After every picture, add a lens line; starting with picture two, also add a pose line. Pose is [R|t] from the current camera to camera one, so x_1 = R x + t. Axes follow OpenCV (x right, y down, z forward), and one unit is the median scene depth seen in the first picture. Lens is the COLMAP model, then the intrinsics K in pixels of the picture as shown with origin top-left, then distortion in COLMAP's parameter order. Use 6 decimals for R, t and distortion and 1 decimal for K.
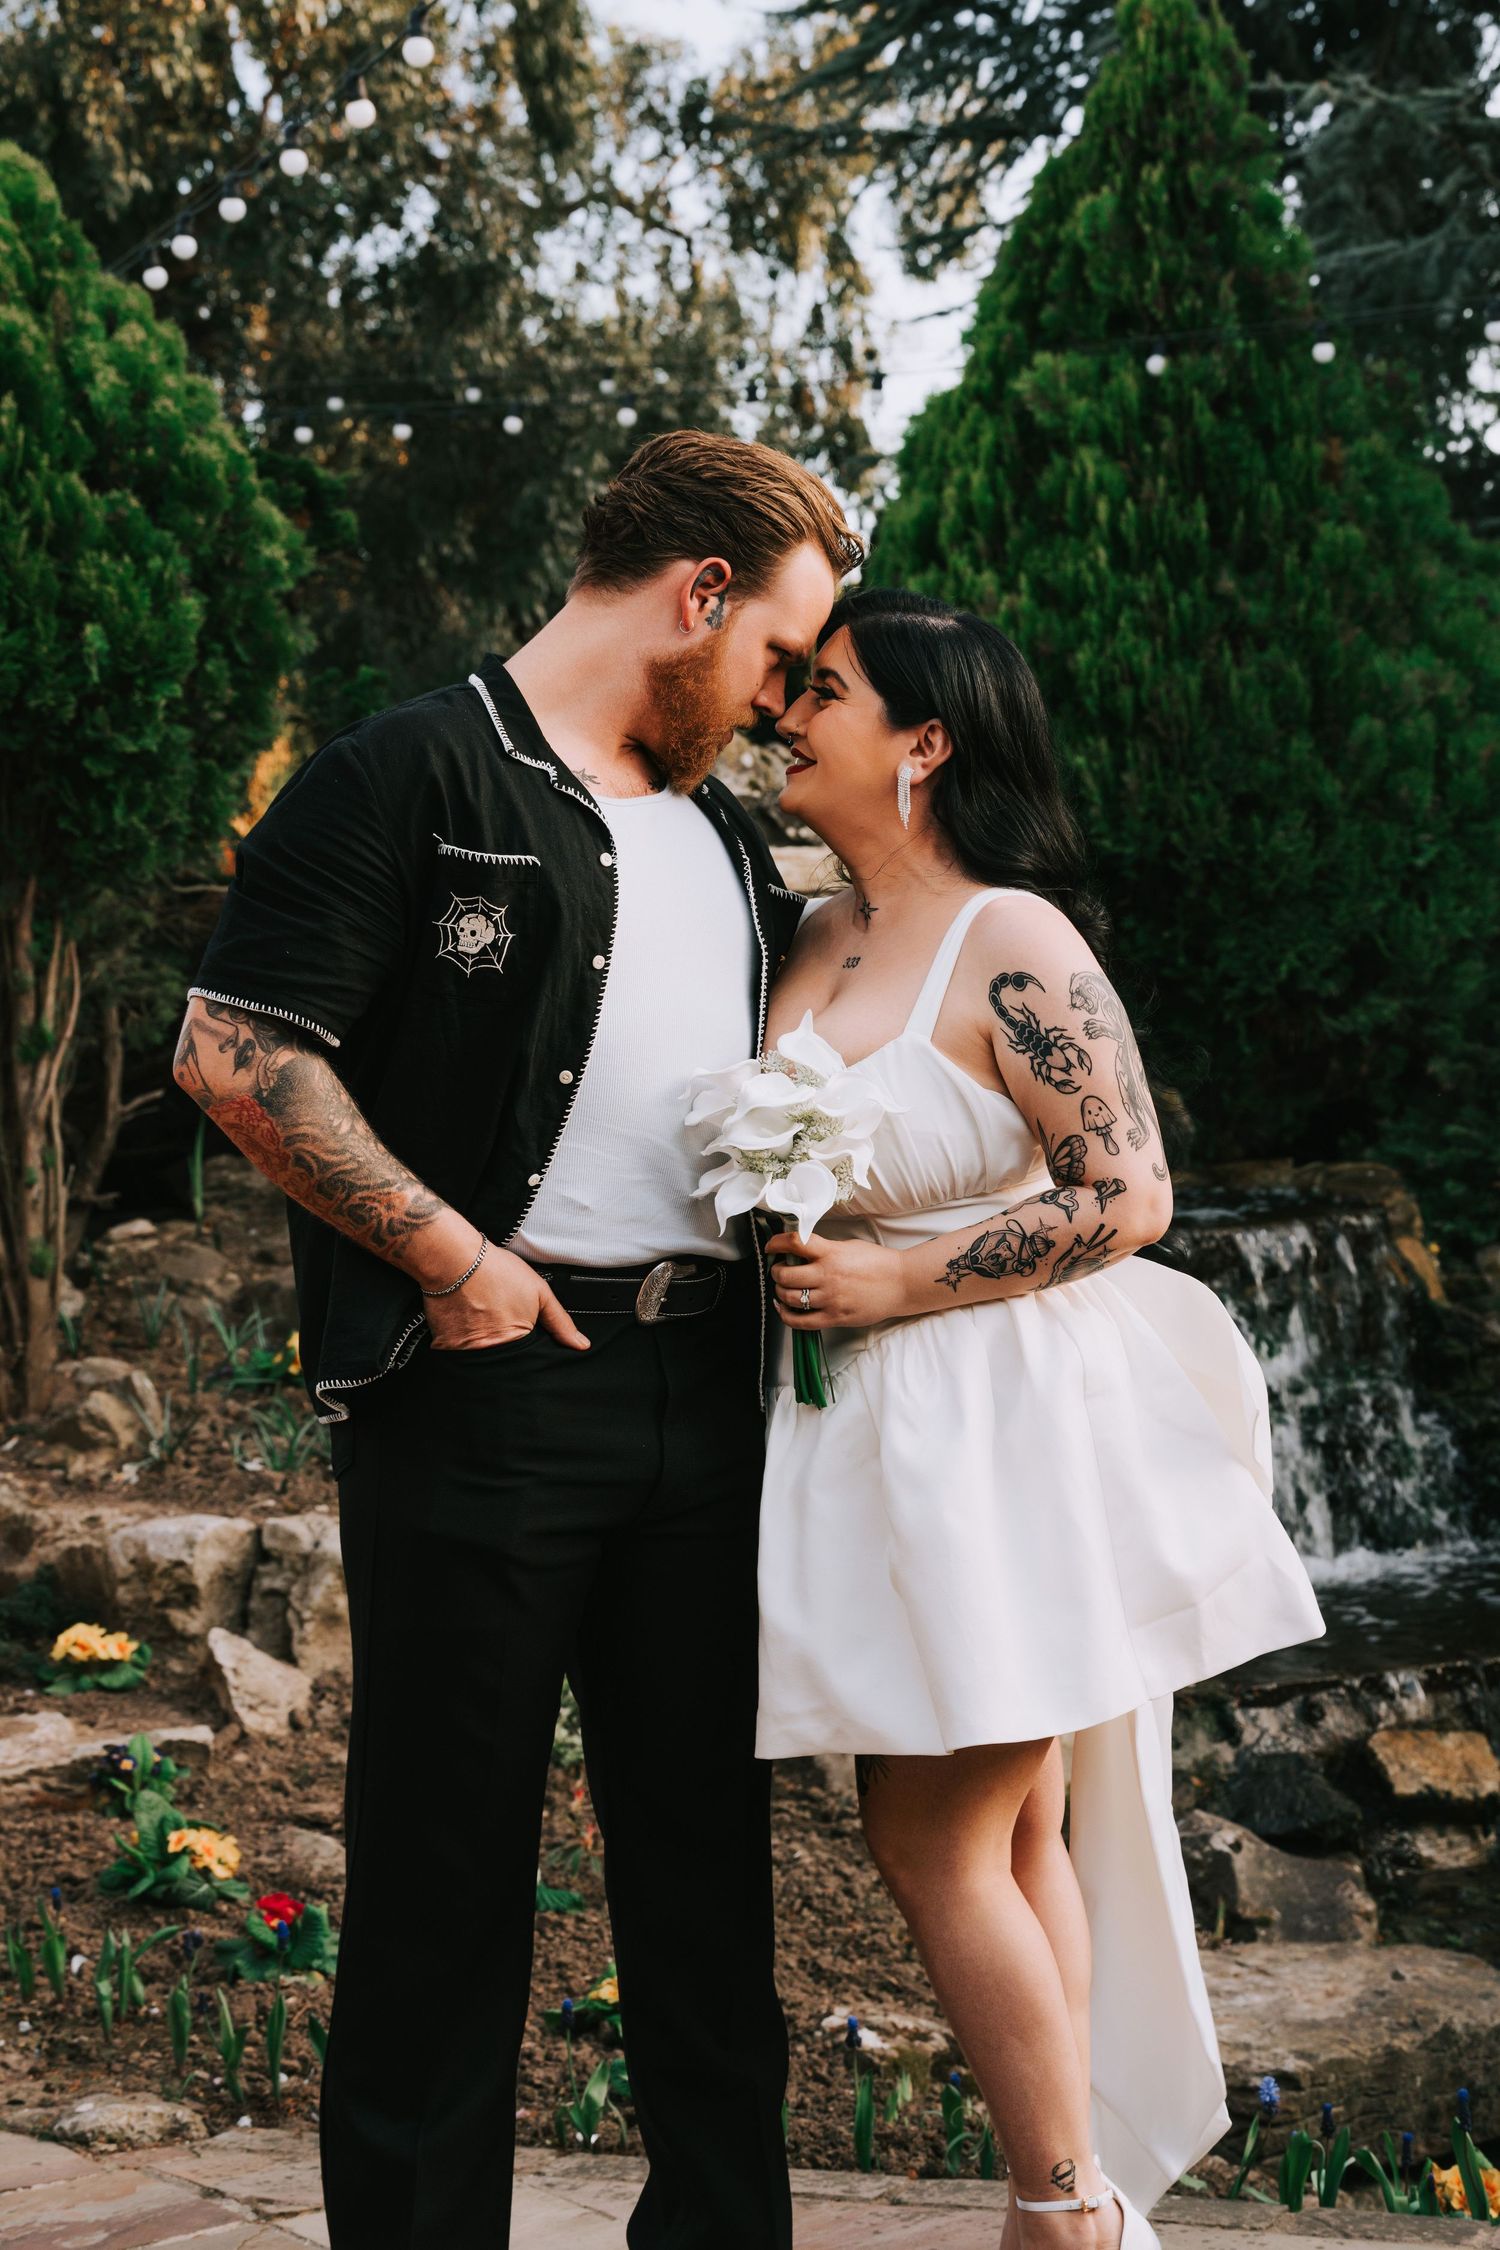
lens RADIAL K [[4411.9, 0, 742.2], [0, 4411.9, 1144.5], [0, 0, 1]] dist [0.037822, 0.009121]
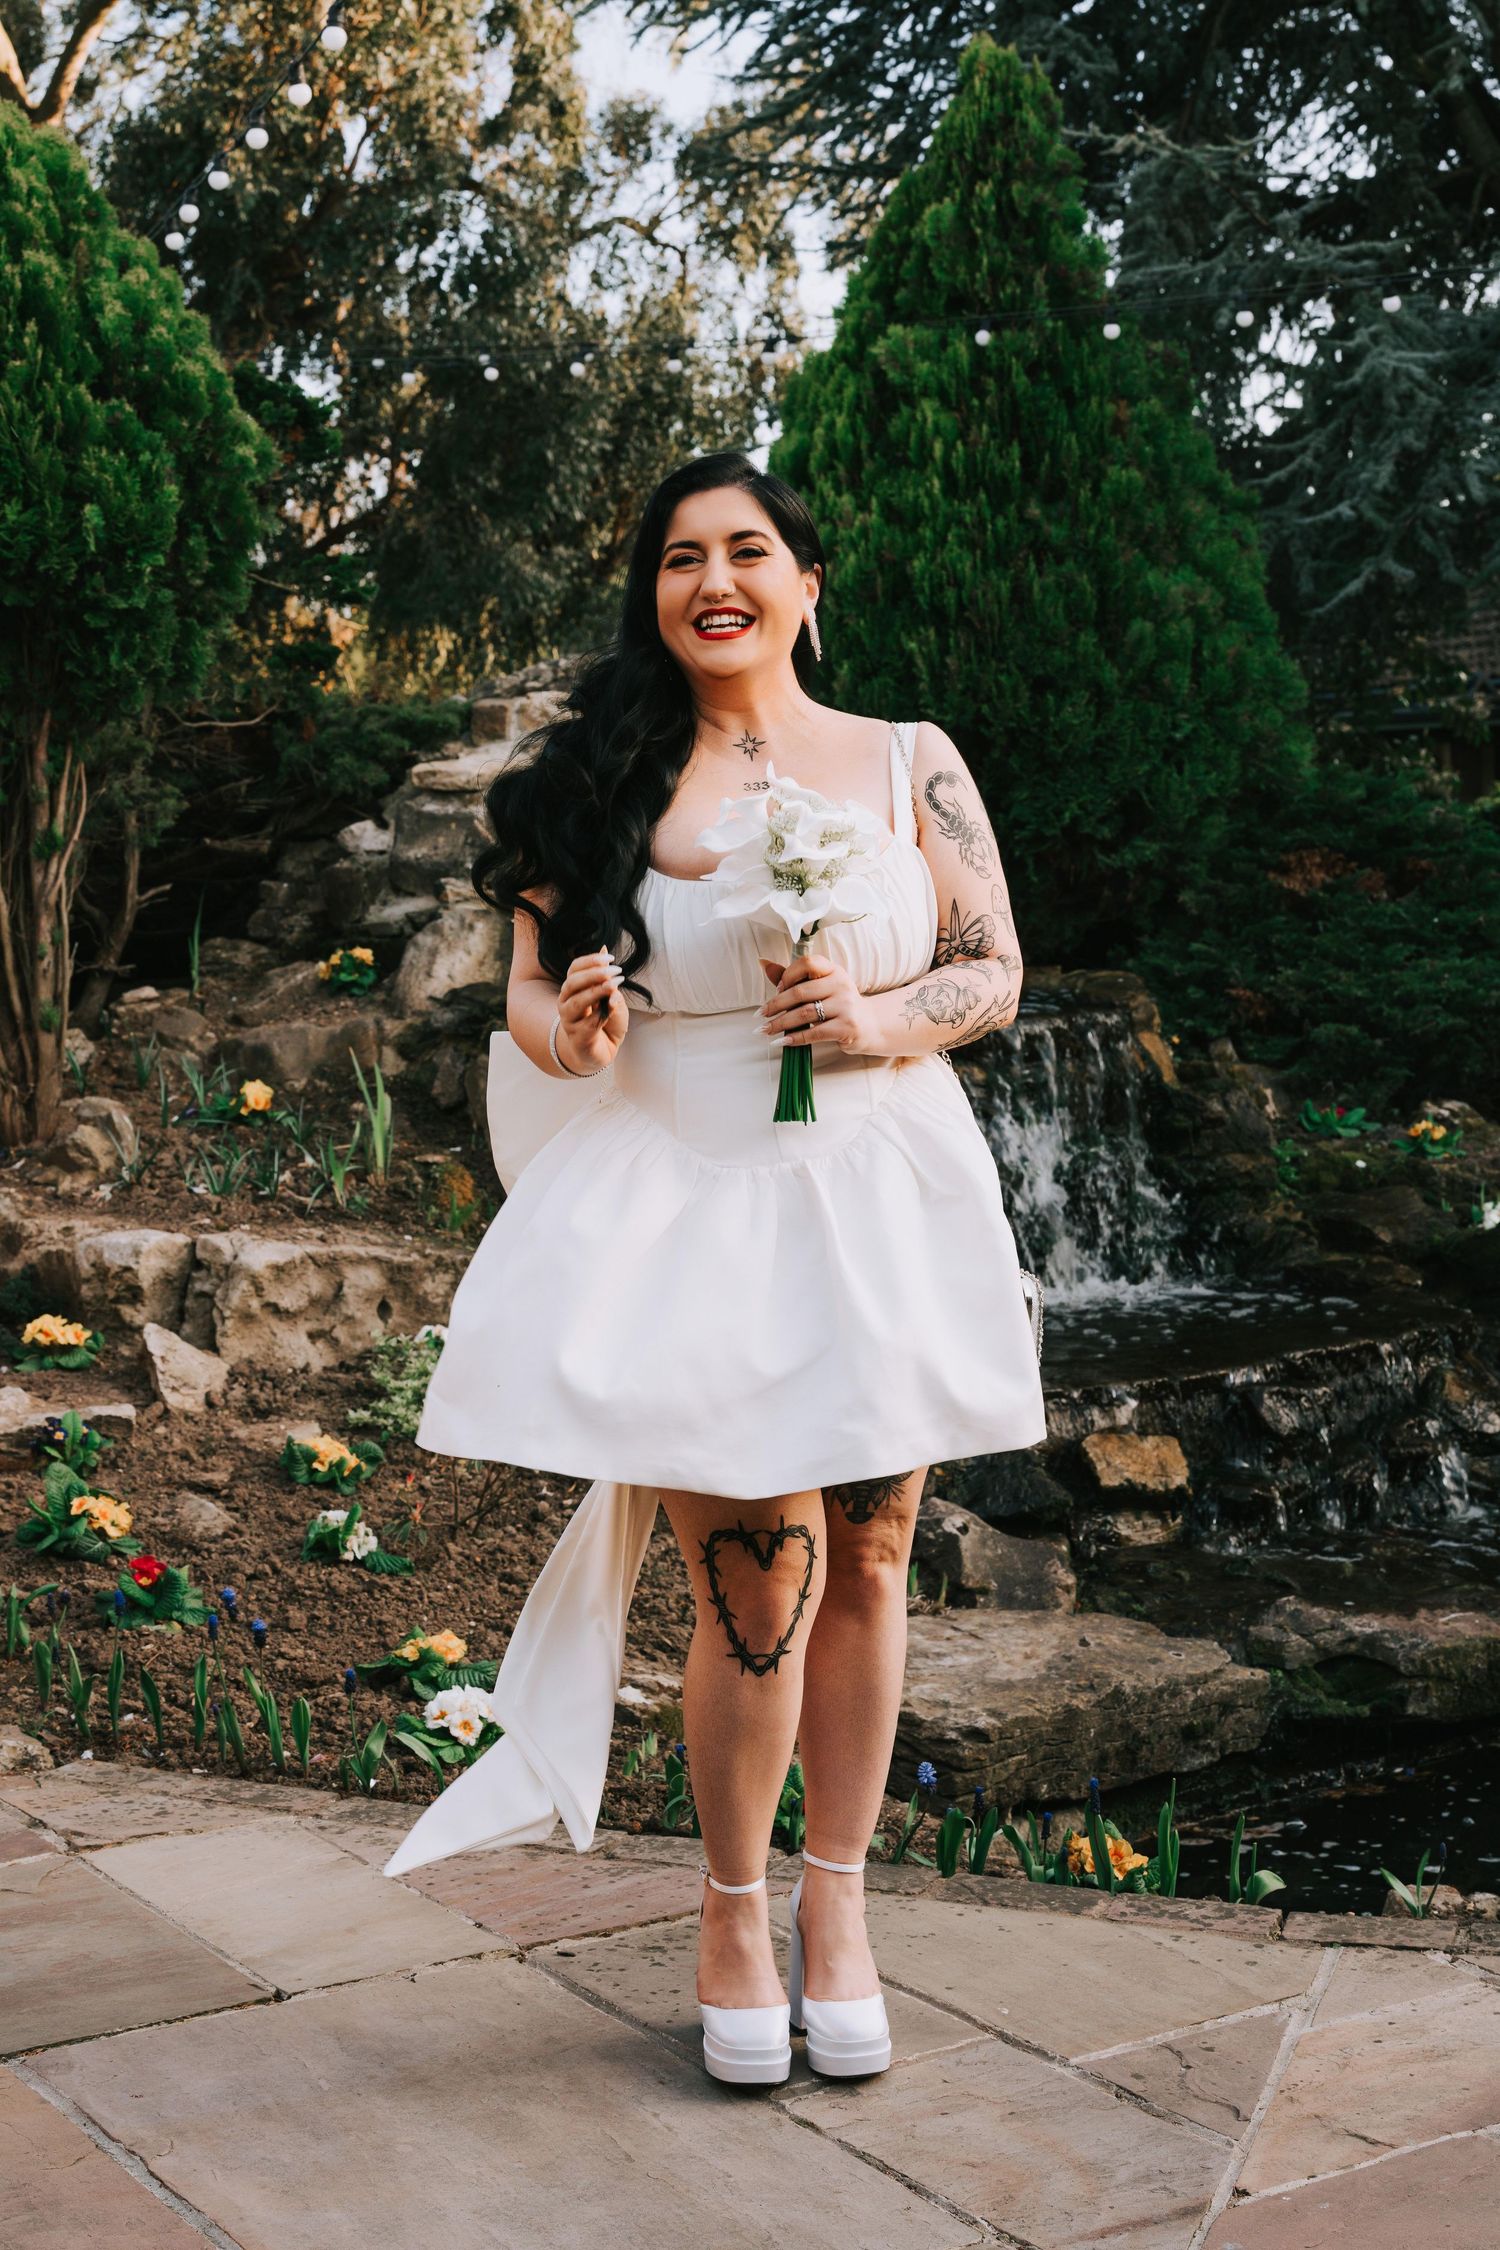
lens RADIAL K [[3223.1, 0, 750.0], [0, 3223.1, 1125.0], [0, 0, 1]] dist [-0.133964, -0.031285]
pose [[0.999489, 0.030622, 0.009201, 0.033888], [-0.031105, 0.997840, 0.057867, -0.002262], [-0.007409, -0.058123, 0.998282, 0.097335]]
